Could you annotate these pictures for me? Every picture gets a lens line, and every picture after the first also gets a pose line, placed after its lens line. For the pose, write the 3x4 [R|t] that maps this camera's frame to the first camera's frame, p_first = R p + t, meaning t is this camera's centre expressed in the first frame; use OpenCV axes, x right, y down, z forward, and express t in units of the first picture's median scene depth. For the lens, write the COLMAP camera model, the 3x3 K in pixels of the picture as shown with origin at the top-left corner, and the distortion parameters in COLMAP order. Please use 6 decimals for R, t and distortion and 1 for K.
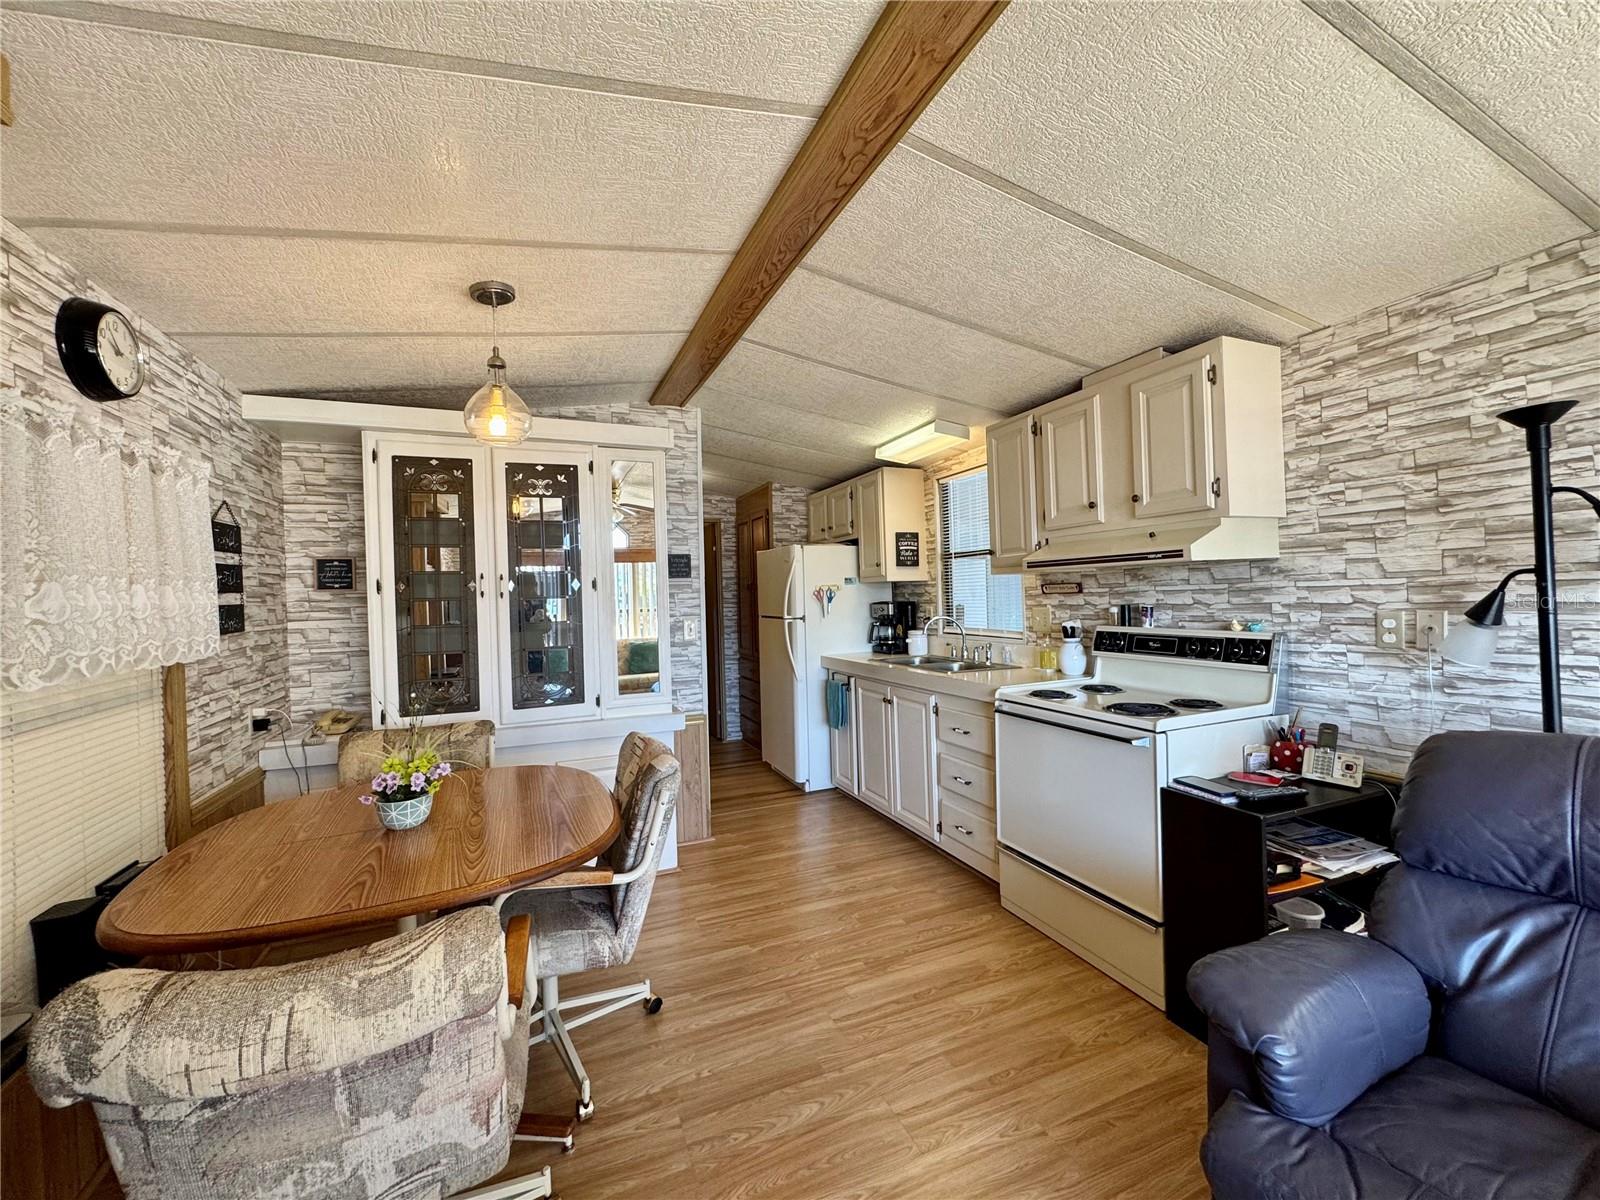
lens RADIAL K [[641.4, 0, 798.9], [0, 641.4, 597.2], [0, 0, 1]] dist [-0.003088, -0.000344]
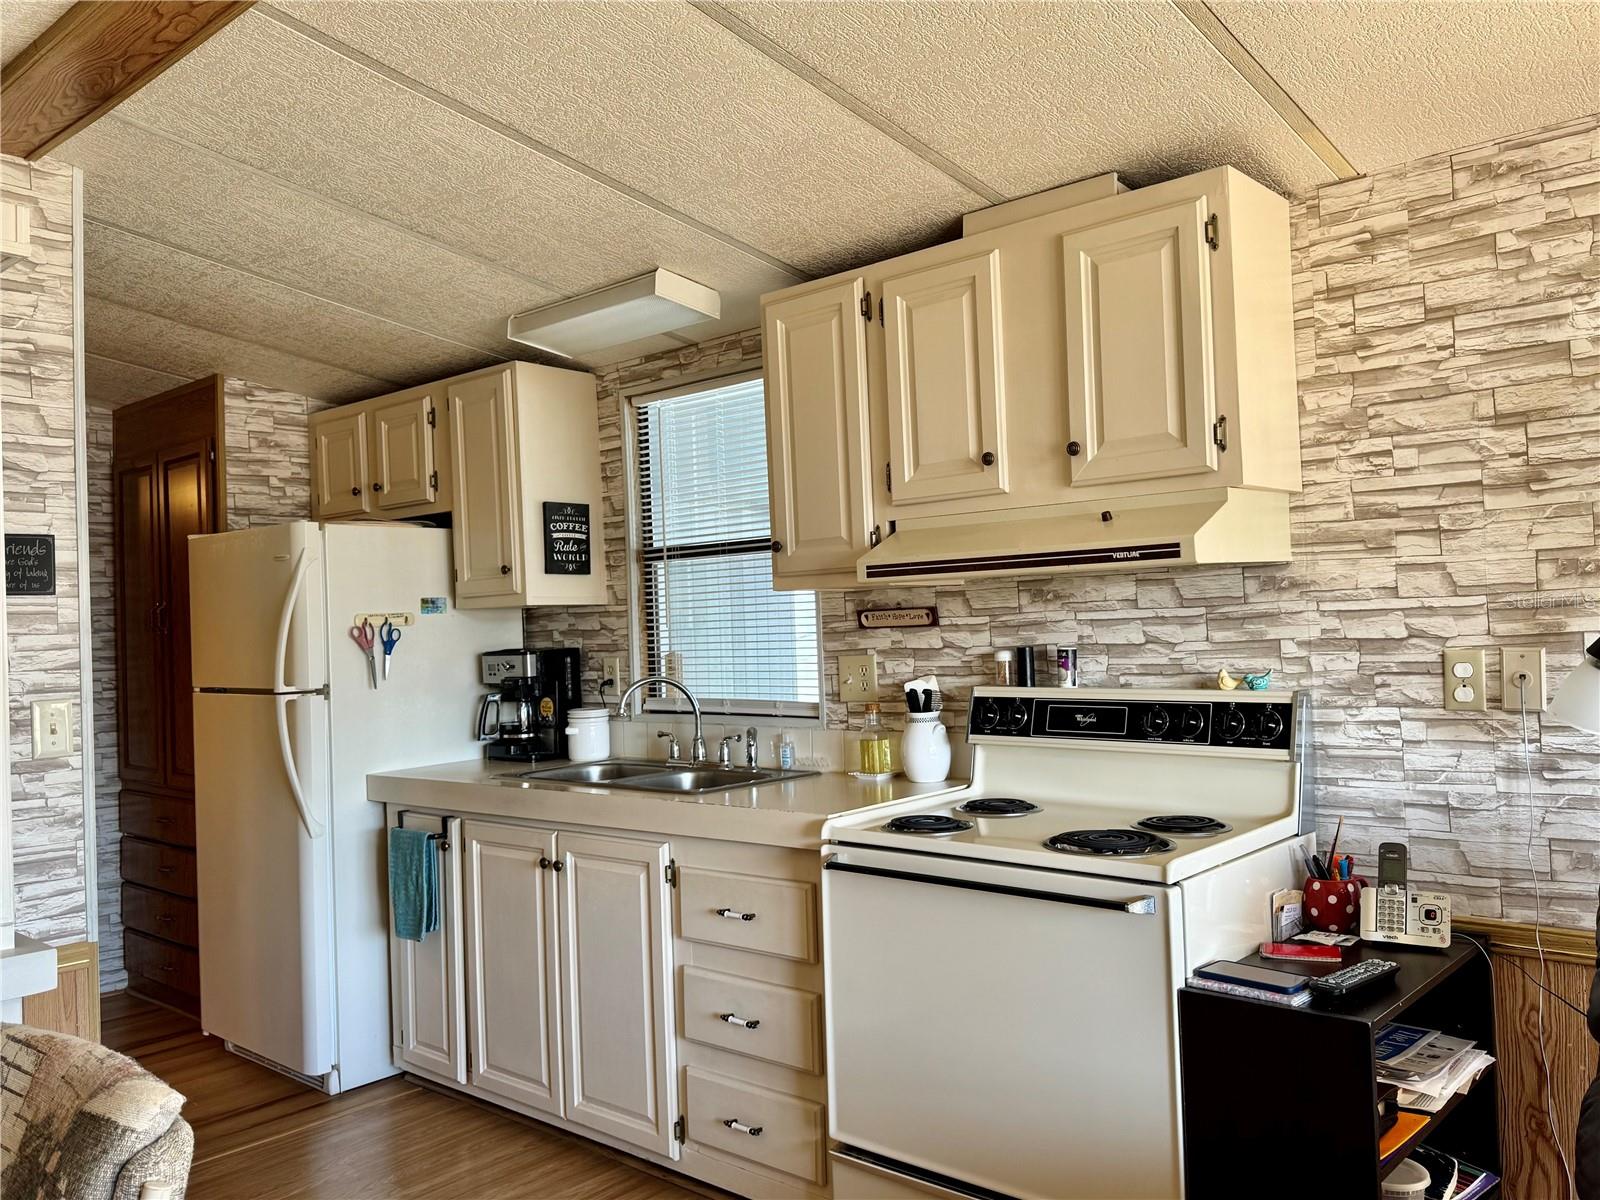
lens RADIAL K [[1259.3, 0, 800.0], [0, 1259.3, 600.0], [0, 0, 1]] dist [0.100330, -0.152683]
pose [[0.899869, 0.002203, 0.436155, -0.126320], [0.012297, 0.999462, -0.030421, 0.002653], [-0.435987, 0.032738, 0.899357, 0.126123]]
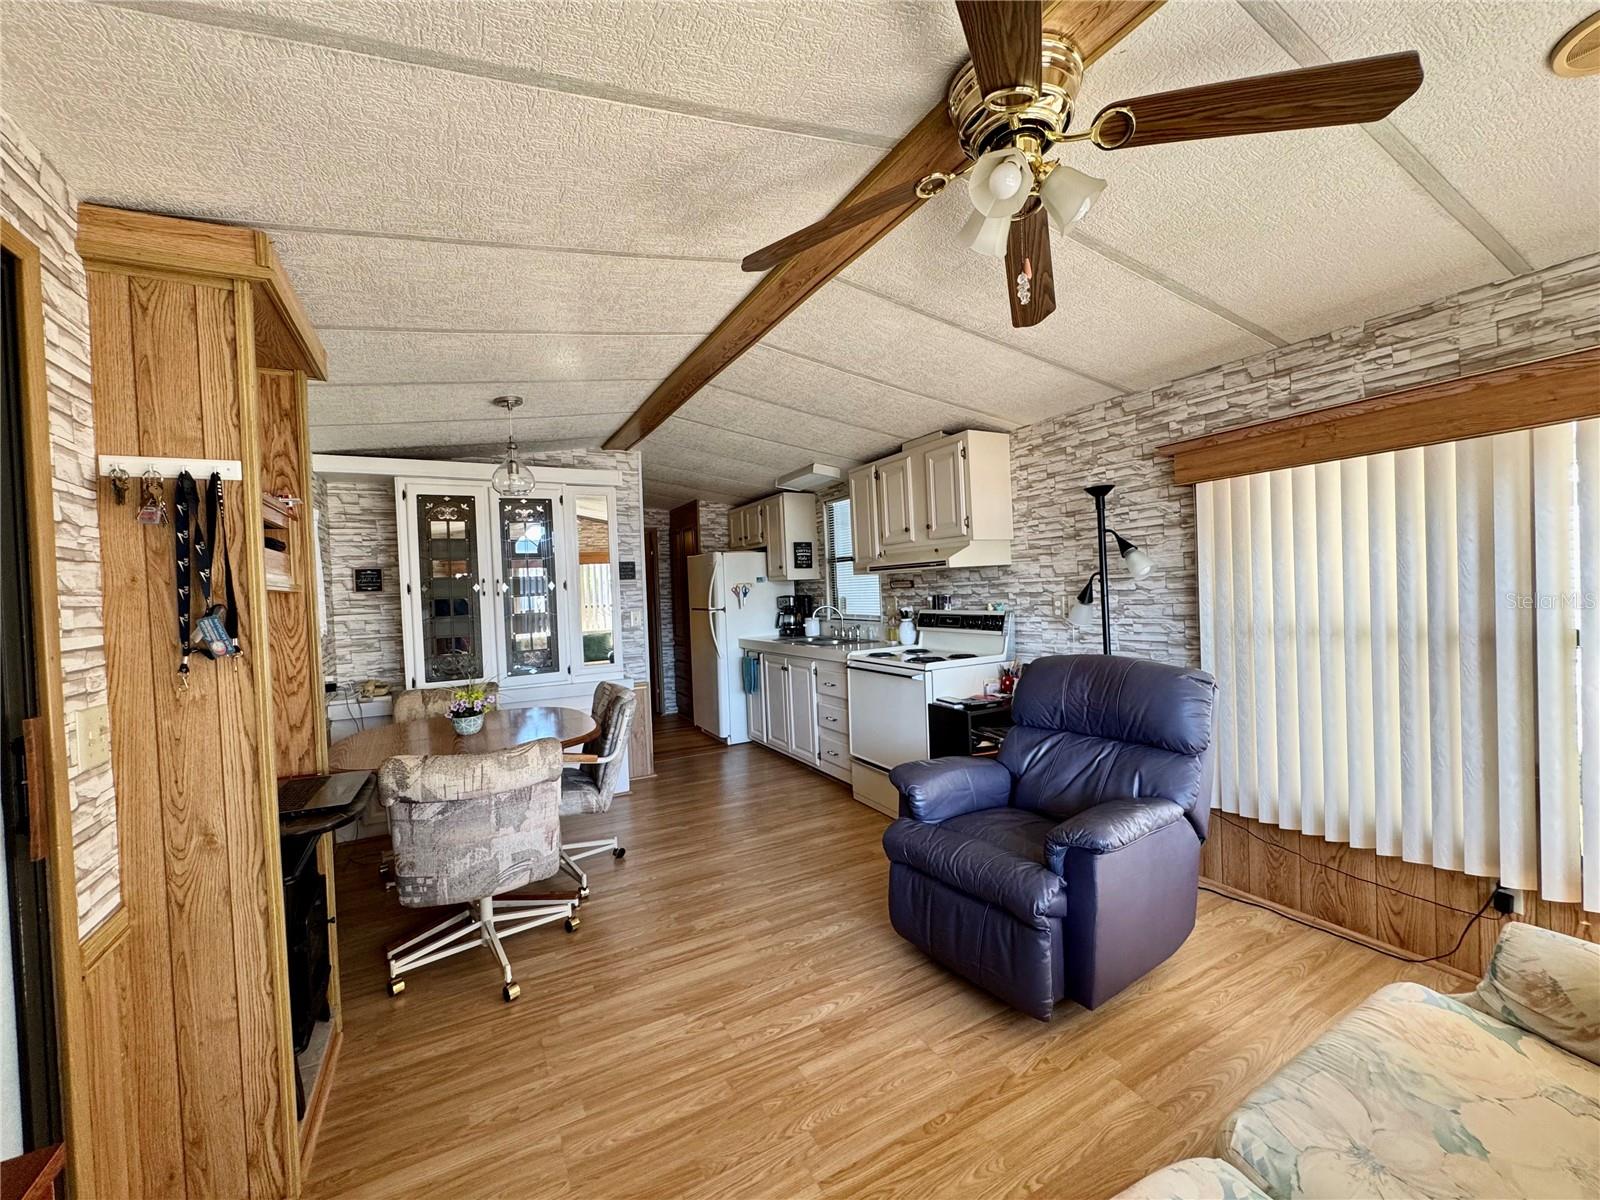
lens RADIAL K [[641.4, 0, 798.9], [0, 641.4, 597.2], [0, 0, 1]] dist [-0.003088, -0.000344]
pose [[0.995237, -0.013414, 0.096554, 0.050470], [0.012803, 0.999894, 0.006940, 0.002314], [-0.096637, -0.005670, 0.995304, -0.451165]]
